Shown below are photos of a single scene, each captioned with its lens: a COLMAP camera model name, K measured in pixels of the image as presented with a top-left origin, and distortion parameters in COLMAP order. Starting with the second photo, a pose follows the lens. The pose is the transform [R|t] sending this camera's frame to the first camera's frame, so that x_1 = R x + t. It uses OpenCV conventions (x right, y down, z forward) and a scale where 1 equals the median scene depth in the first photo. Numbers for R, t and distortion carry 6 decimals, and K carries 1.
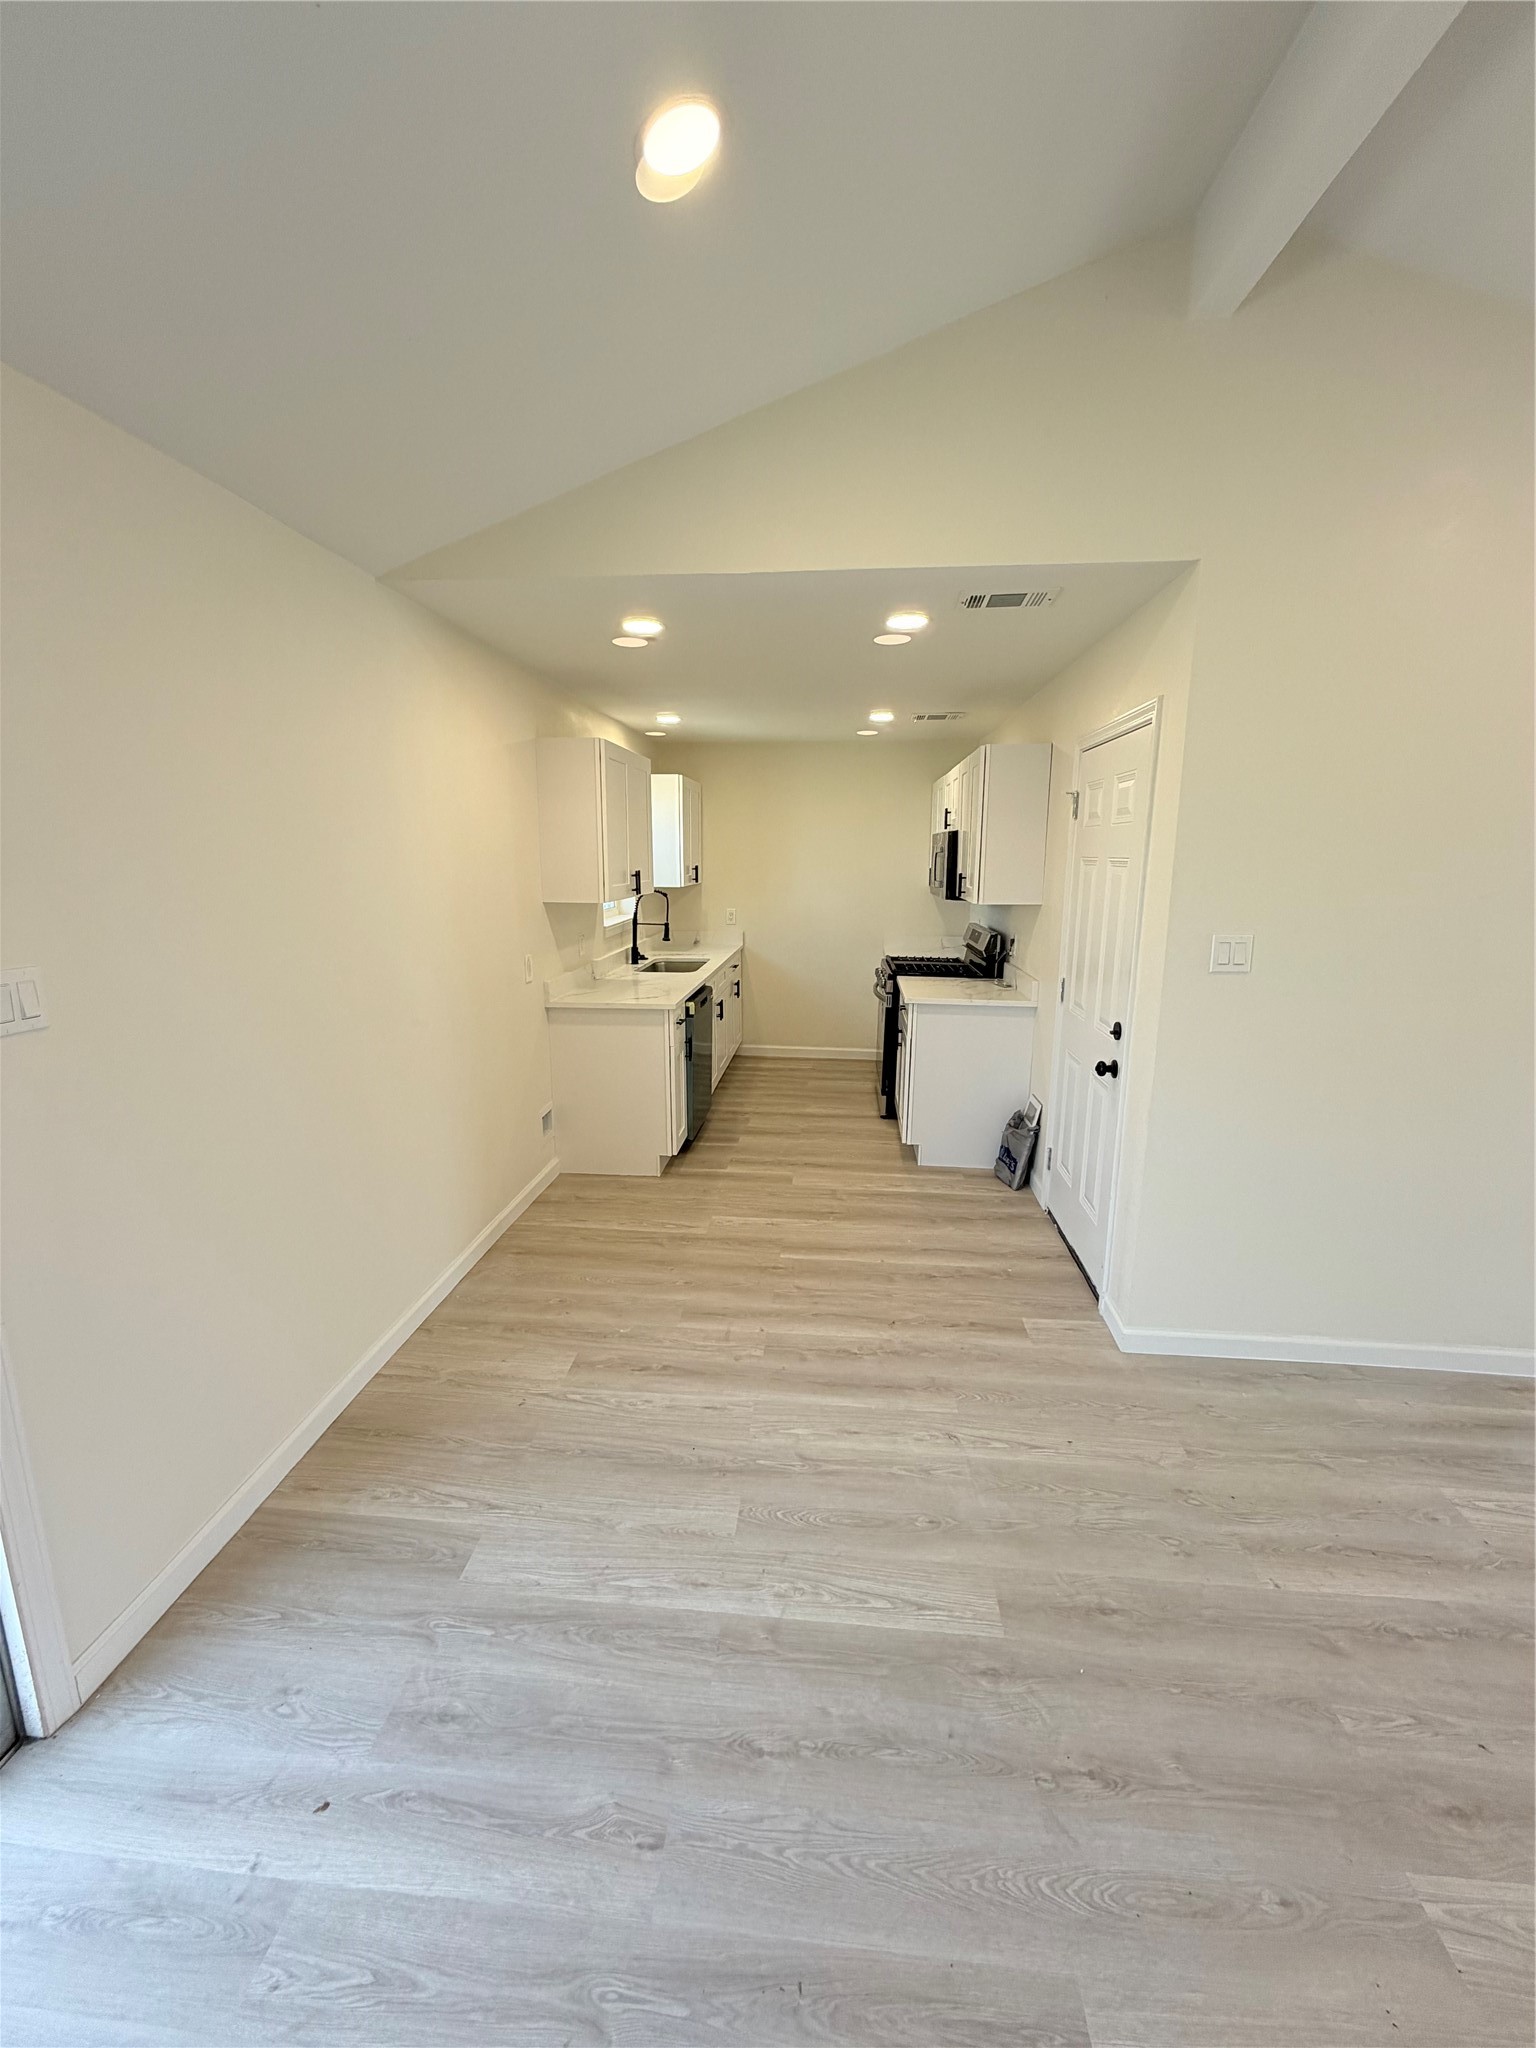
lens RADIAL K [[818.7, 0, 764.2], [0, 818.7, 1012.8], [0, 0, 1]] dist [-0.001006, 0.000693]
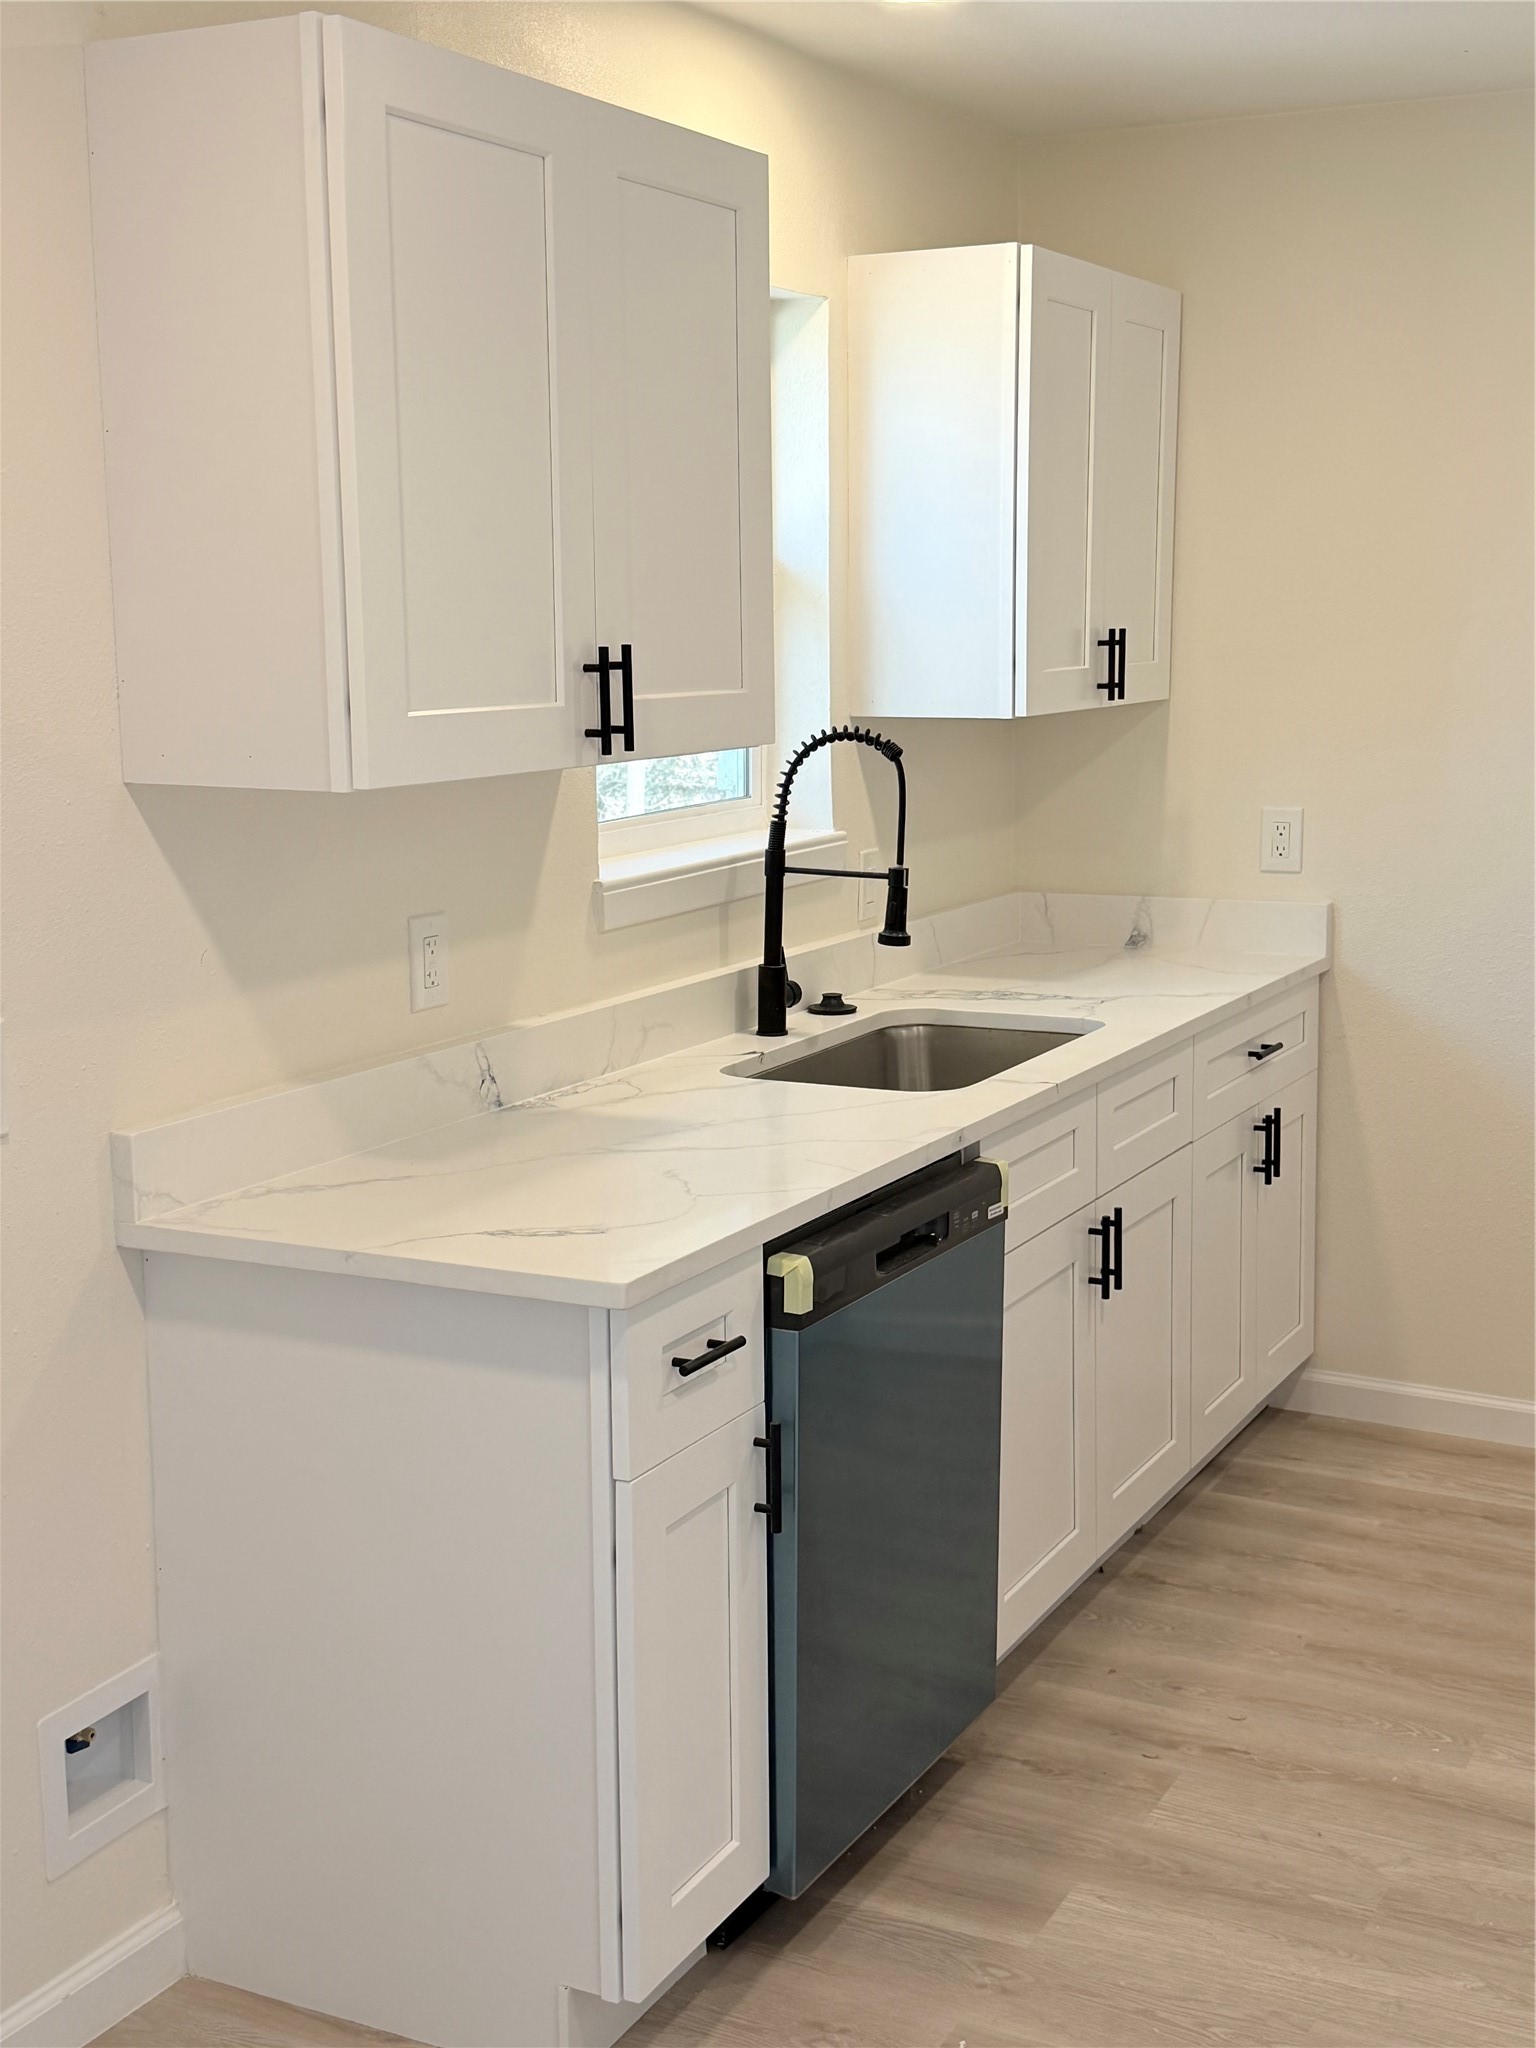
lens RADIAL K [[2521.0, 0, 787.0], [0, 2521.0, 1010.5], [0, 0, 1]] dist [0.126566, 0.000000]
pose [[0.930785, 0.046114, -0.362646, 0.194875], [-0.058541, 0.998012, -0.023349, -0.082409], [0.360848, 0.042962, 0.931634, 0.510320]]
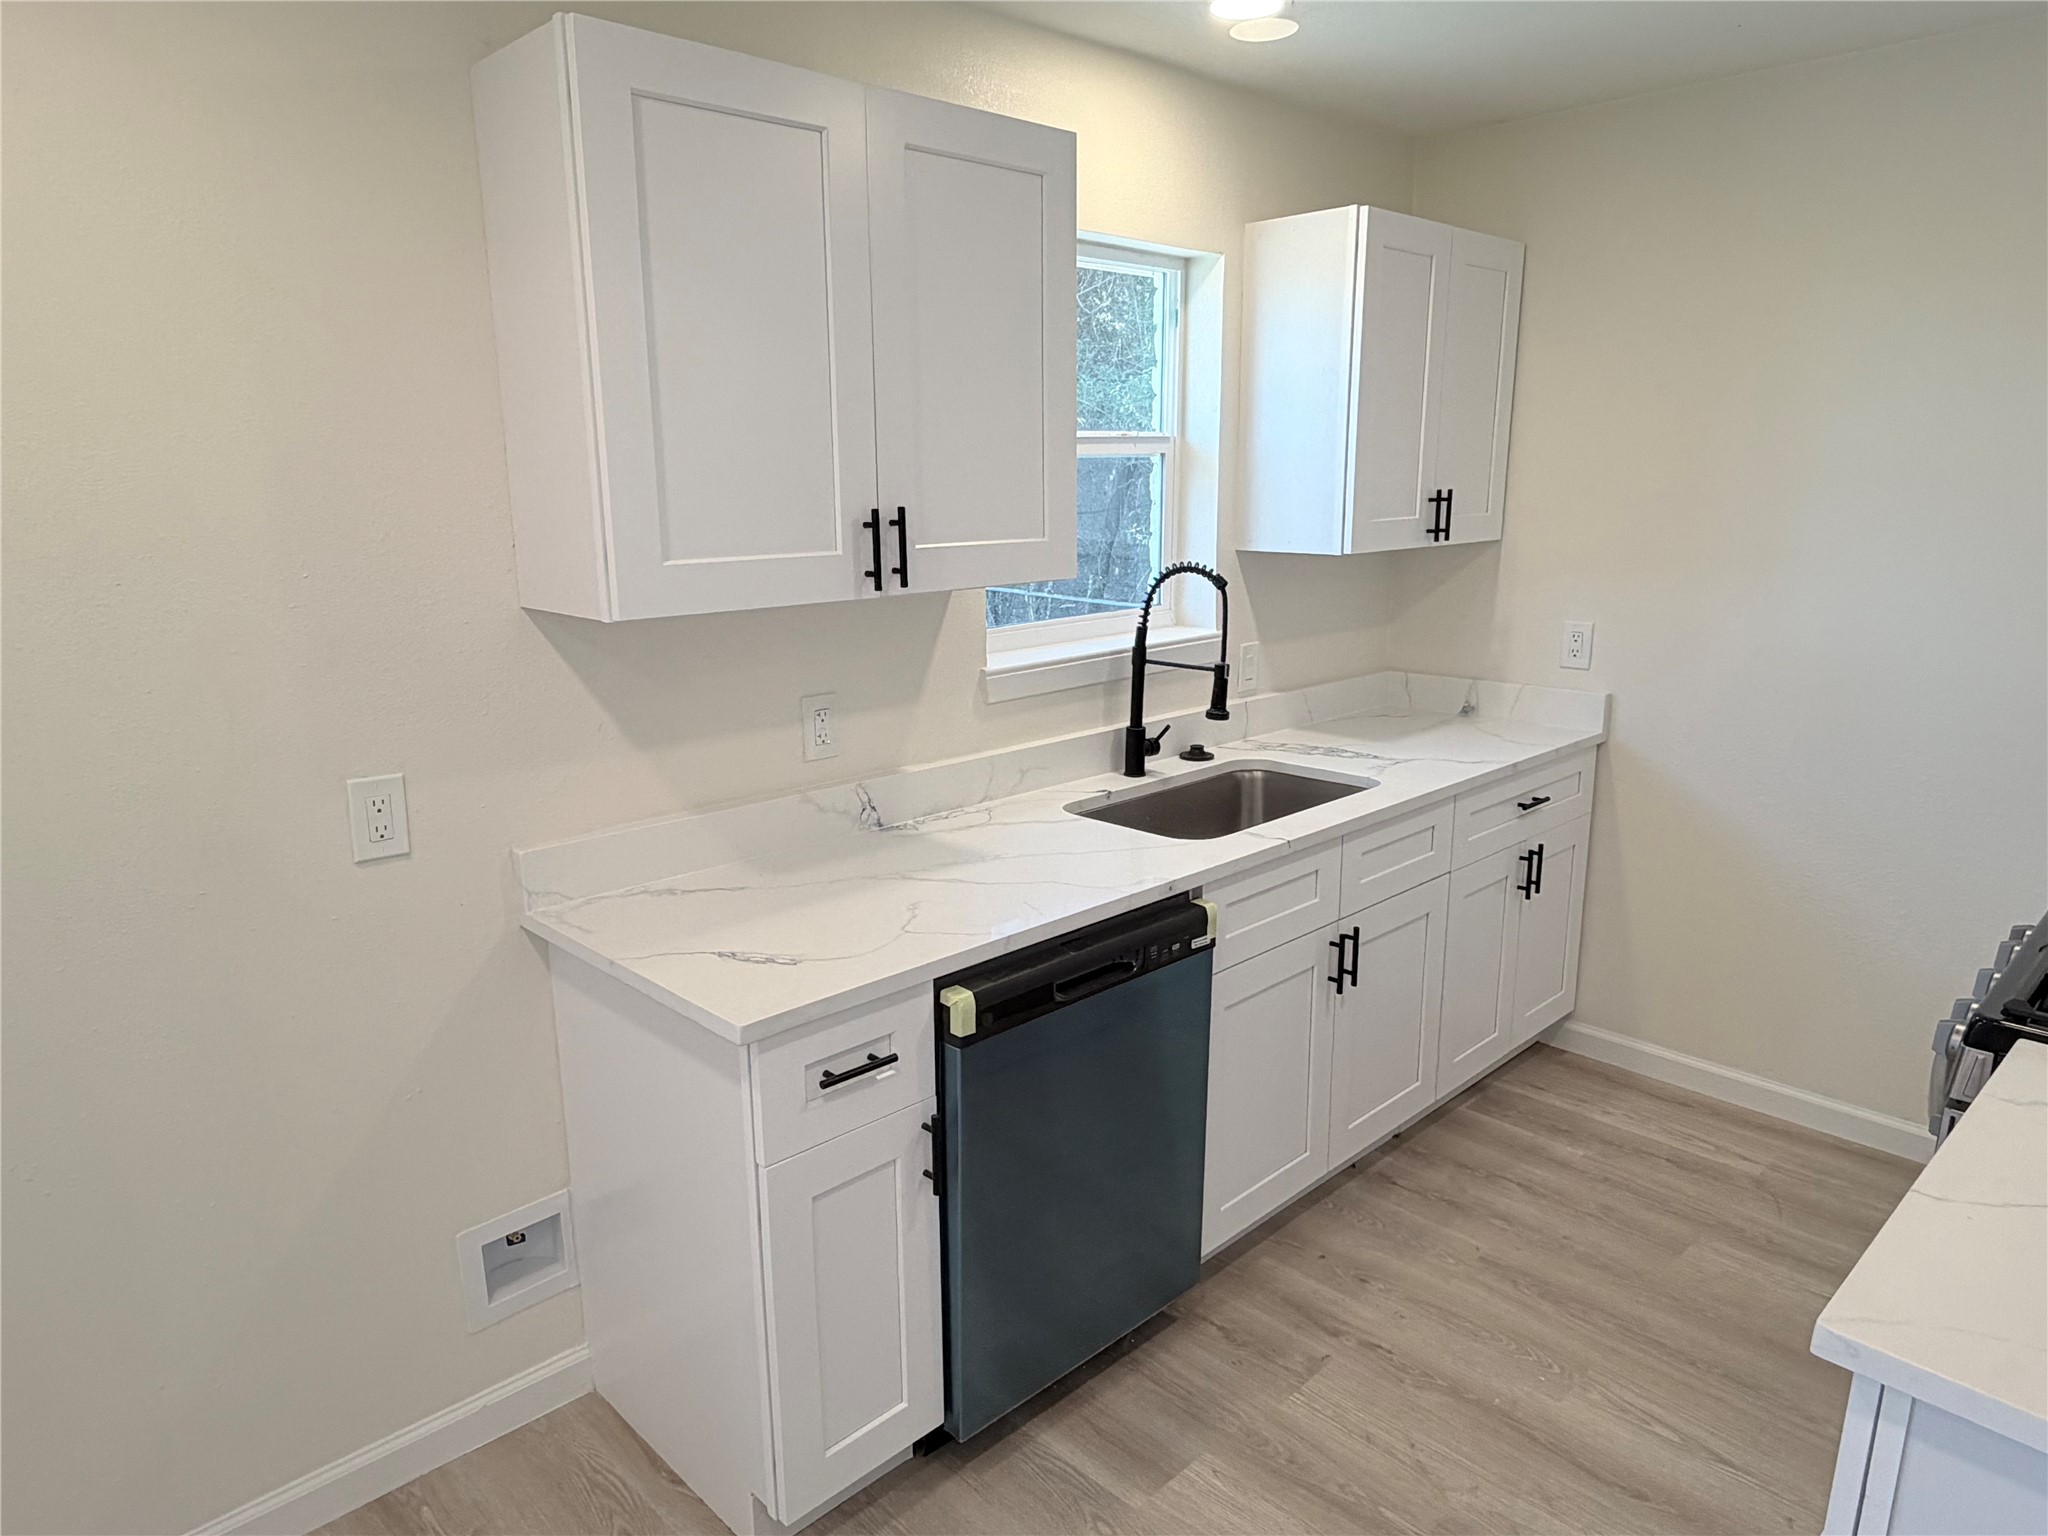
lens RADIAL K [[1301.3, 0, 1008.8], [0, 1301.3, 777.8], [0, 0, 1]] dist [-0.003891, 0.014967]
pose [[0.758653, 0.138408, -0.636623, 0.257384], [-0.112491, 0.990325, 0.081252, -0.162497], [0.641710, 0.009972, 0.766882, 0.902705]]
